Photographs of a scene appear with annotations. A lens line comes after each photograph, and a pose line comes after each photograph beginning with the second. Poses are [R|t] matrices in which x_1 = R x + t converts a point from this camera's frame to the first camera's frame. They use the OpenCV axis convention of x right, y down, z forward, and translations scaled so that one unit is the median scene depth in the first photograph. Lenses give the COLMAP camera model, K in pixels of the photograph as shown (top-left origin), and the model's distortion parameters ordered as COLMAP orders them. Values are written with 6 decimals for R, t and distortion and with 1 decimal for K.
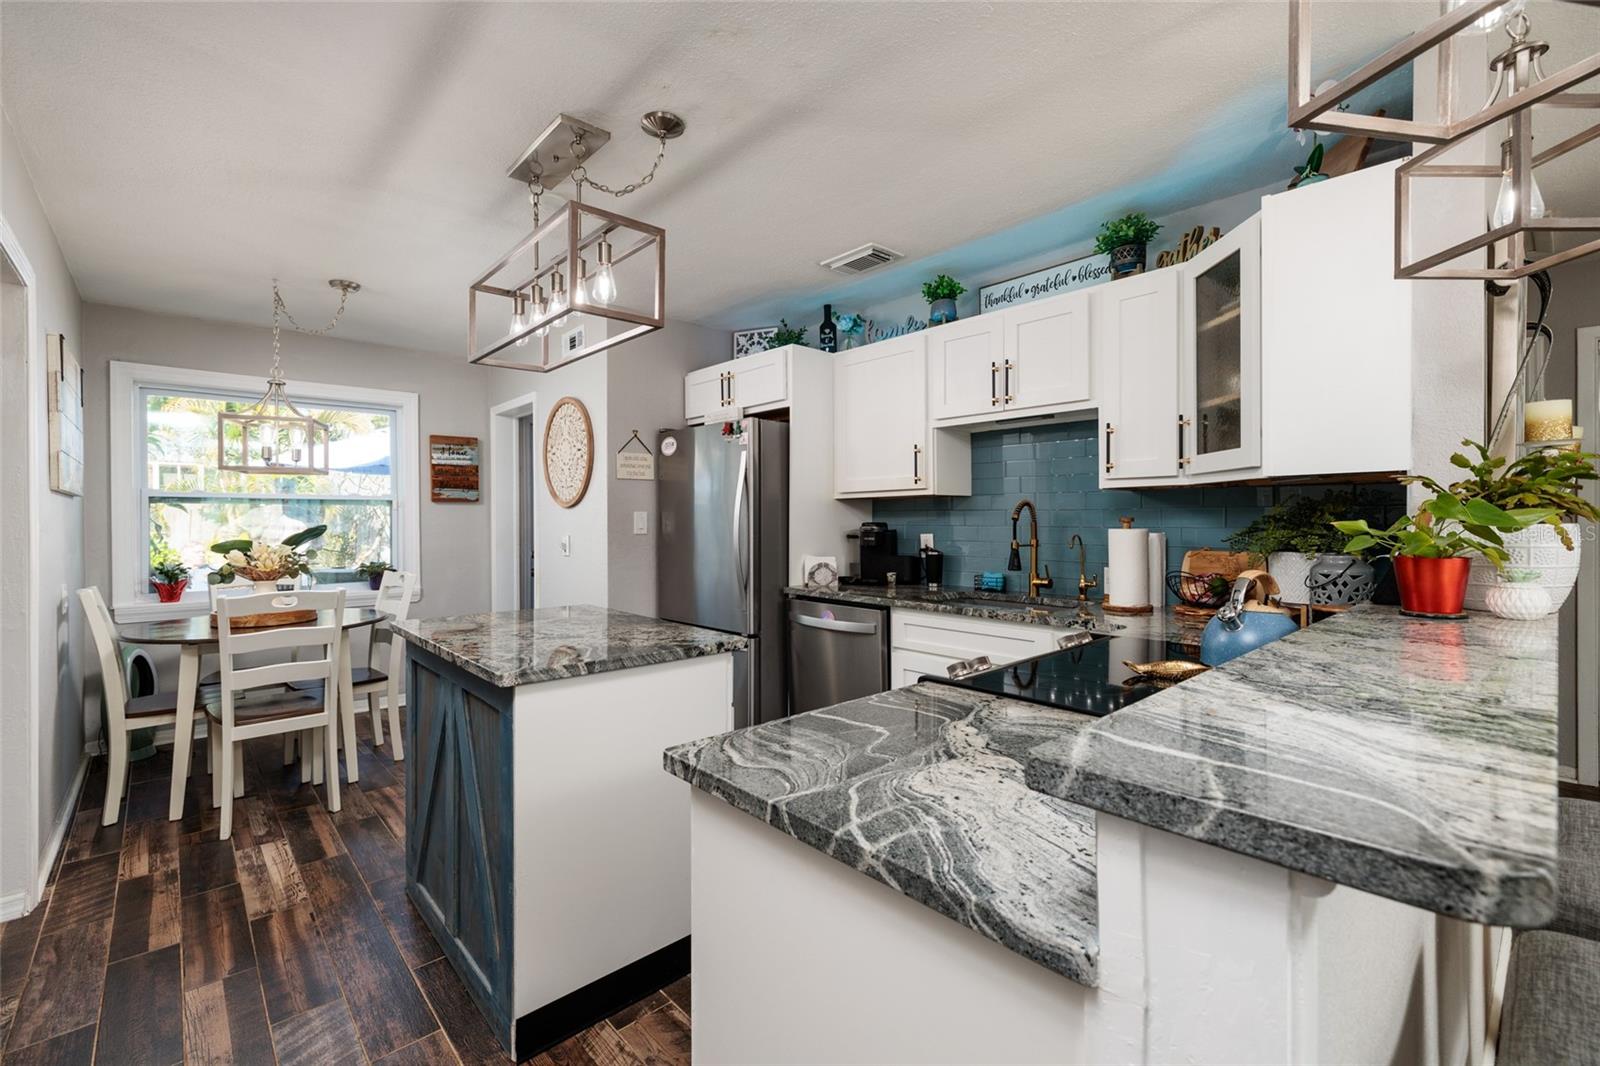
lens RADIAL K [[694.0, 0, 803.3], [0, 694.0, 520.7], [0, 0, 1]] dist [0.003187, -0.007126]
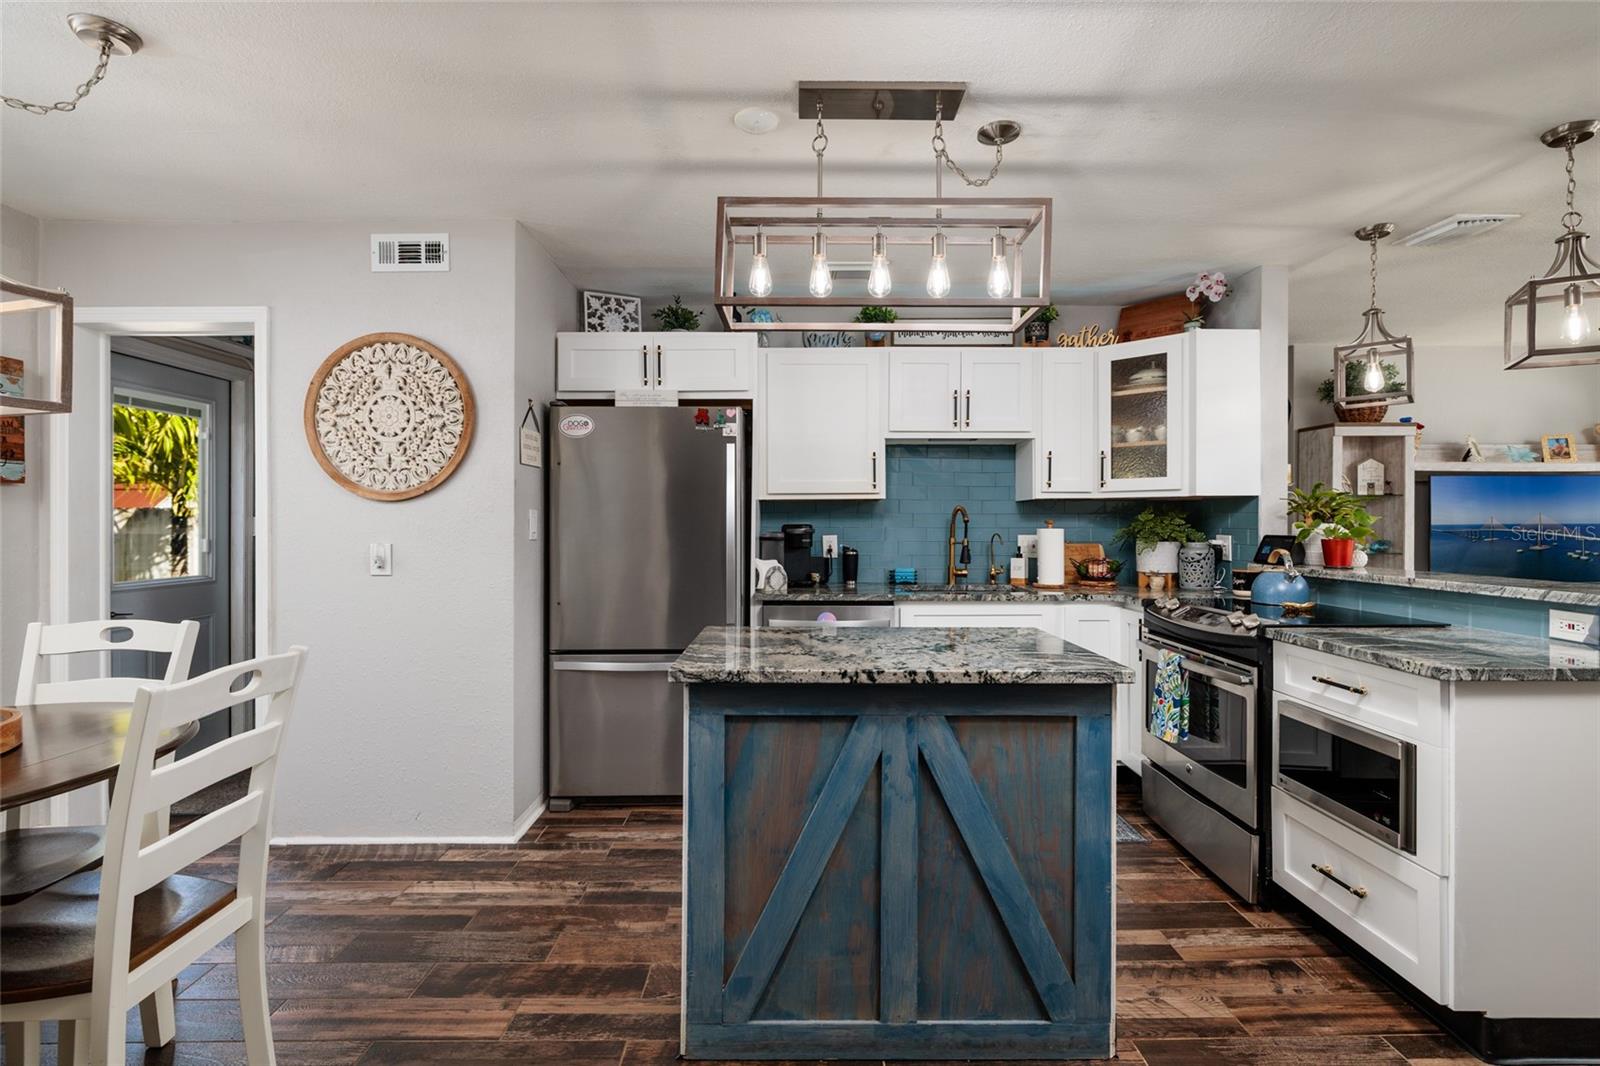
lens RADIAL K [[738.0, 0, 799.5], [0, 738.0, 523.2], [0, 0, 1]] dist [0.001972, 0.000396]
pose [[0.661870, 0.003591, 0.749610, -0.861942], [0.000672, 0.999985, -0.005384, 0.007711], [-0.749618, 0.004068, 0.661858, 0.361448]]
